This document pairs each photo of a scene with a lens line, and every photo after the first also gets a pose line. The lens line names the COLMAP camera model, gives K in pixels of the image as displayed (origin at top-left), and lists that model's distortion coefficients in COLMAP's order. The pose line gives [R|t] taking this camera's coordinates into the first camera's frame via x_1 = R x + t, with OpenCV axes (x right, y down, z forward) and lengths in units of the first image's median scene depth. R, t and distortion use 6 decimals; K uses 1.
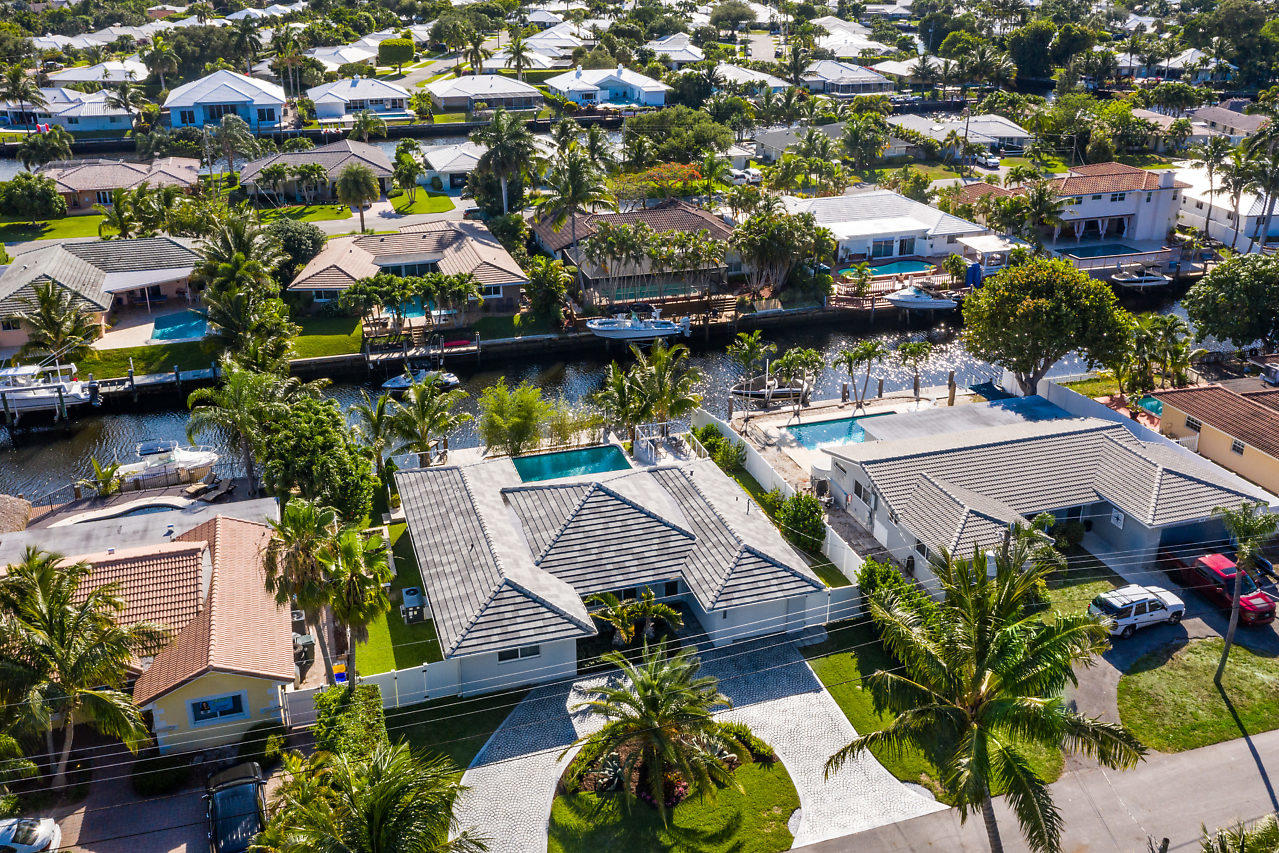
lens RADIAL K [[944.0, 0, 639.5], [0, 944.0, 426.5], [0, 0, 1]] dist [0.007505, 0.006918]
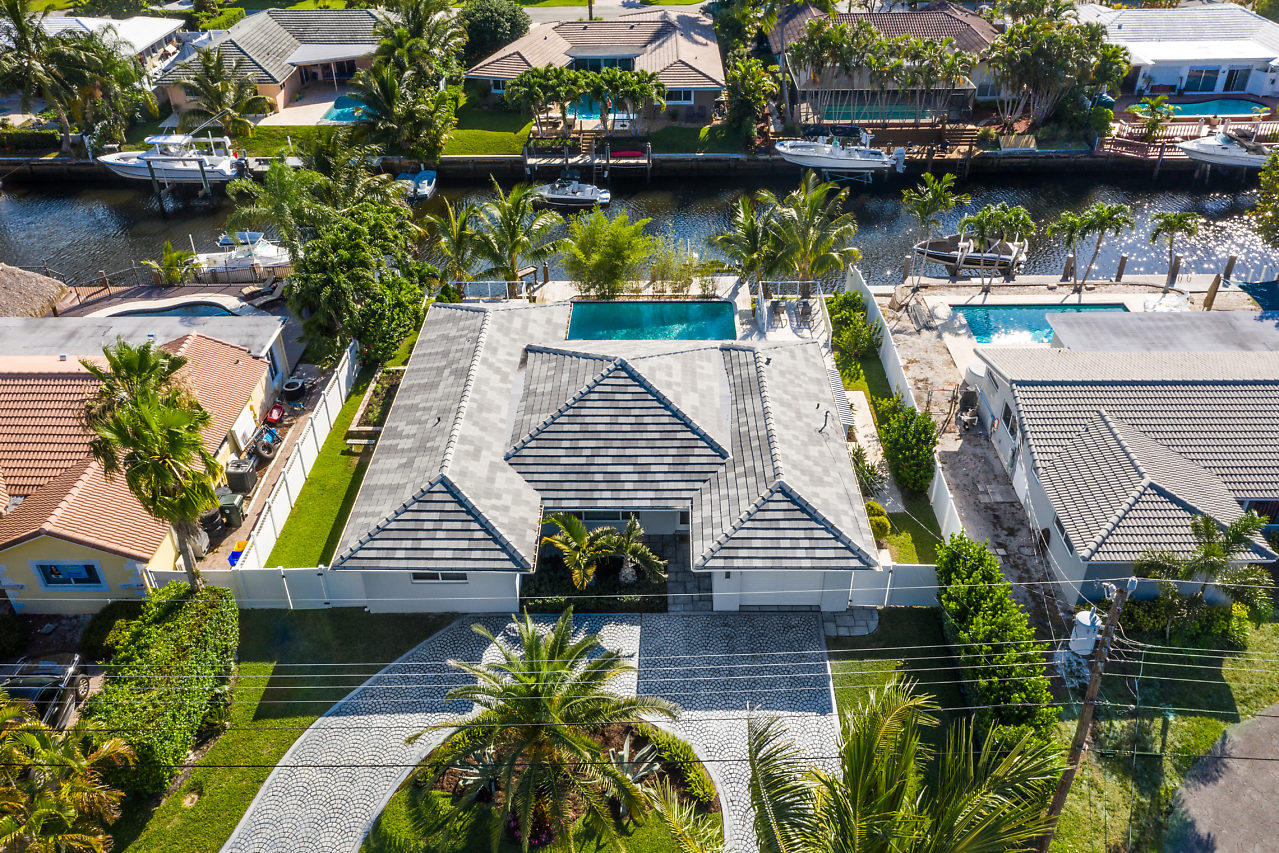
lens RADIAL K [[944.0, 0, 639.5], [0, 944.0, 426.5], [0, 0, 1]] dist [0.007505, 0.006918]
pose [[0.956143, 0.165741, -0.241496, 0.092029], [-0.118110, 0.972667, 0.199922, -0.023551], [0.268030, -0.162631, 0.949585, 0.159740]]
